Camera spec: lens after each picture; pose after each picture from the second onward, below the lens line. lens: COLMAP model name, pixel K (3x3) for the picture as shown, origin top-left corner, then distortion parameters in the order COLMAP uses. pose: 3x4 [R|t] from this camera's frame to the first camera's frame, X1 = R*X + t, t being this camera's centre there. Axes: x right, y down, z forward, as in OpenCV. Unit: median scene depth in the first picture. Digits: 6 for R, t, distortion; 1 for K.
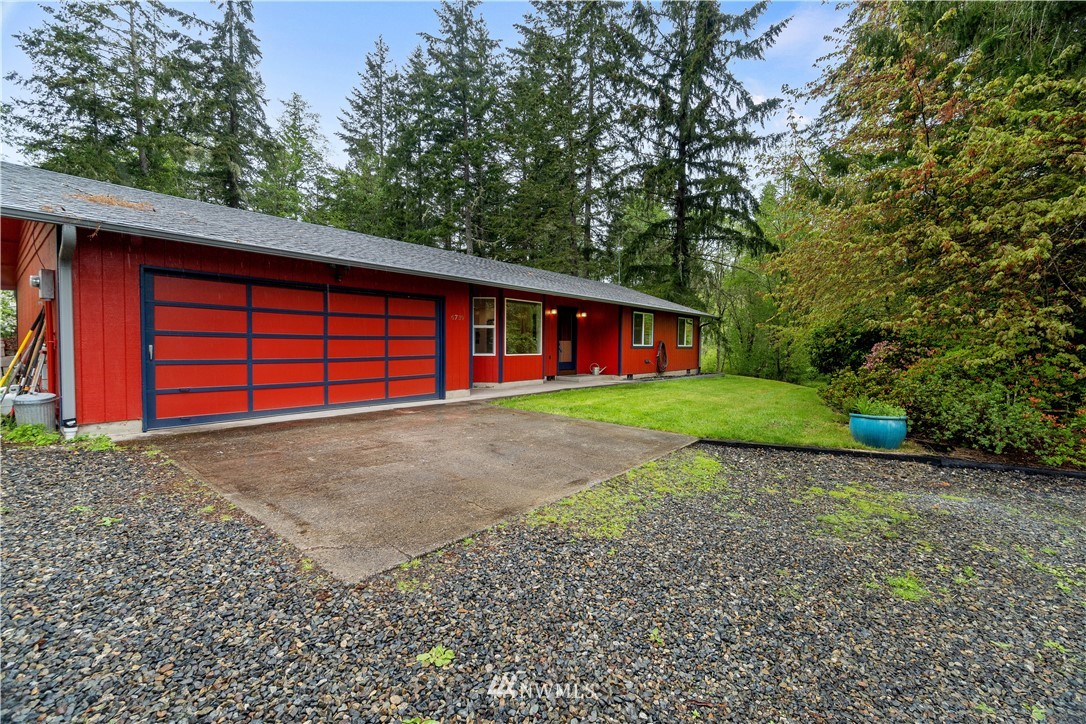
lens RADIAL K [[460.2, 0, 546.4], [0, 460.2, 358.3], [0, 0, 1]] dist [-0.006492, 0.000541]
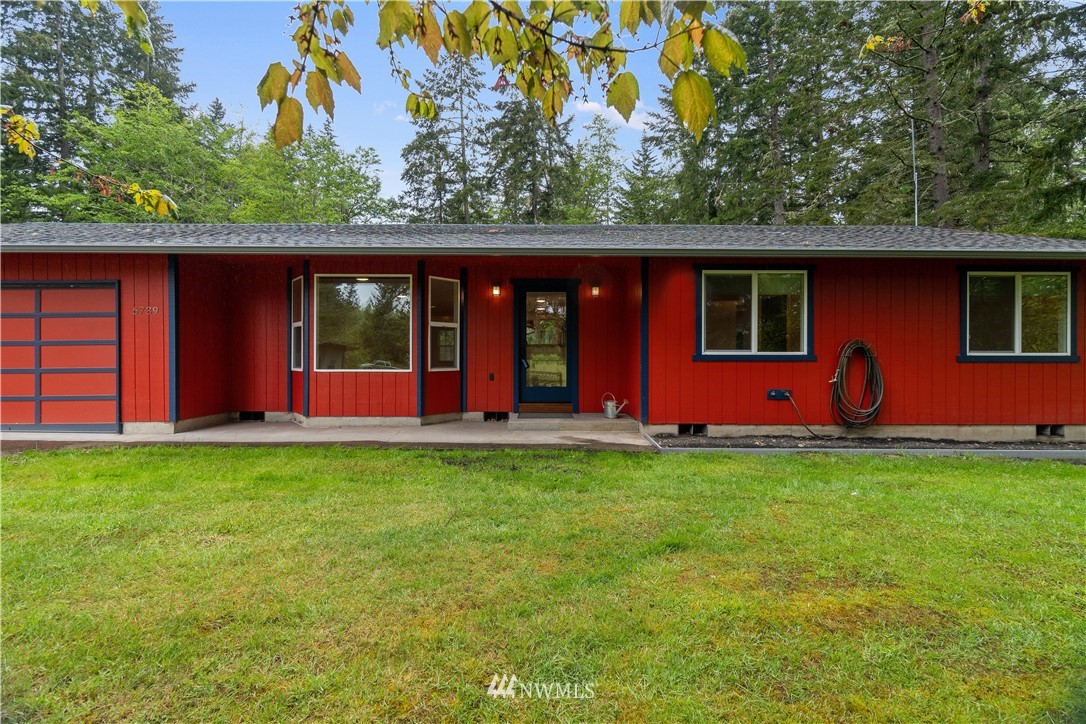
lens RADIAL K [[460.2, 0, 544.0], [0, 460.2, 359.4], [0, 0, 1]] dist [-0.006492, 0.000541]
pose [[0.639523, -0.000815, -0.768771, 0.426971], [-0.020620, 0.999621, -0.018213, -0.012797], [0.768495, 0.027499, 0.639264, 0.658742]]
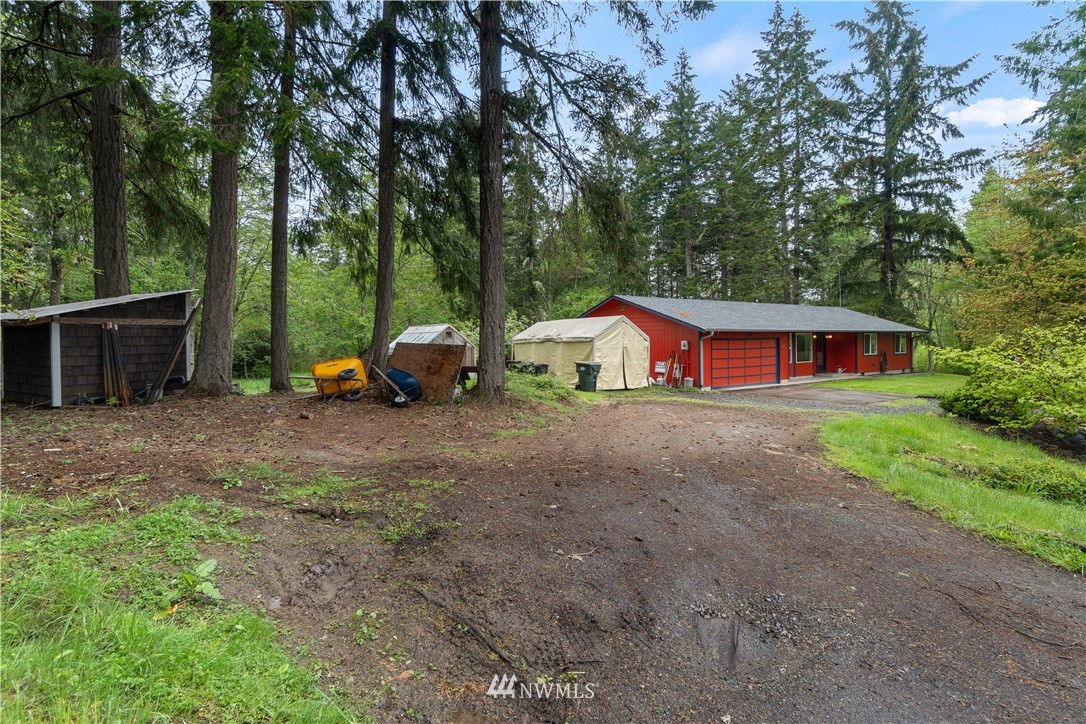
lens RADIAL K [[460.2, 0, 563.7], [0, 460.2, 345.0], [0, 0, 1]] dist [-0.006492, 0.000541]
pose [[0.949837, -0.014808, -0.312394, -0.325022], [0.007398, 0.999663, -0.024893, -0.031485], [0.312657, 0.021333, 0.949626, -0.900490]]
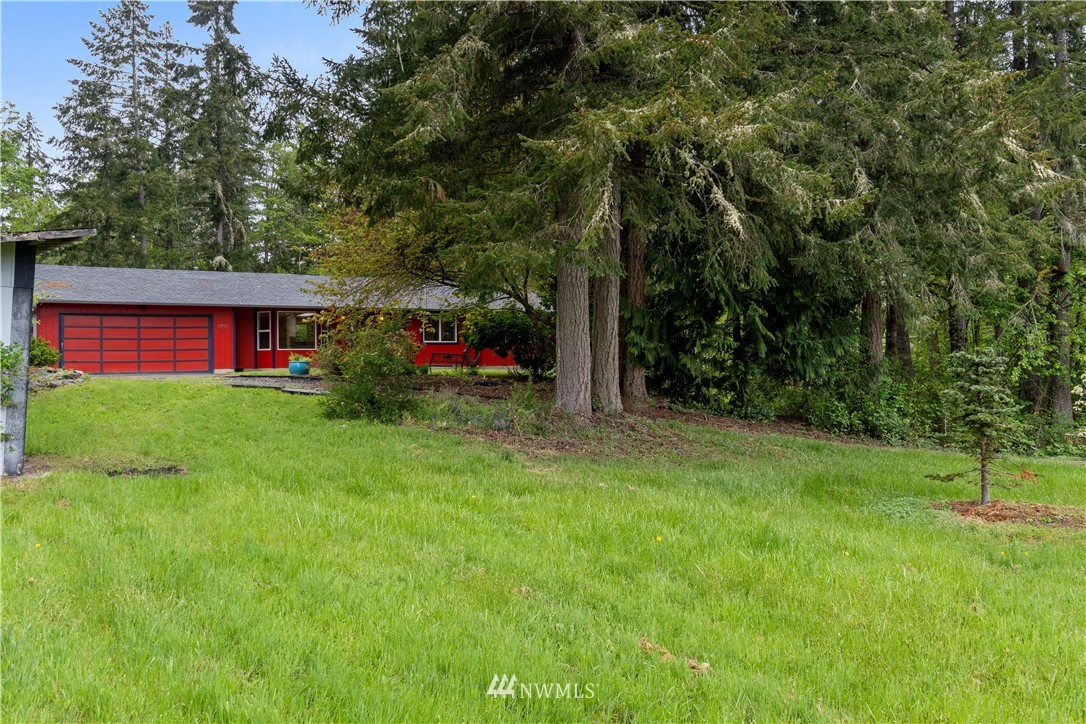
lens RADIAL K [[848.0, 0, 544.2], [0, 848.0, 337.2], [0, 0, 1]] dist [0.000265, -0.003042]
pose [[0.936560, -0.038937, -0.348337, 1.288898], [0.015695, 0.997473, -0.069298, 0.120650], [0.350155, 0.059434, 0.934804, -0.968190]]
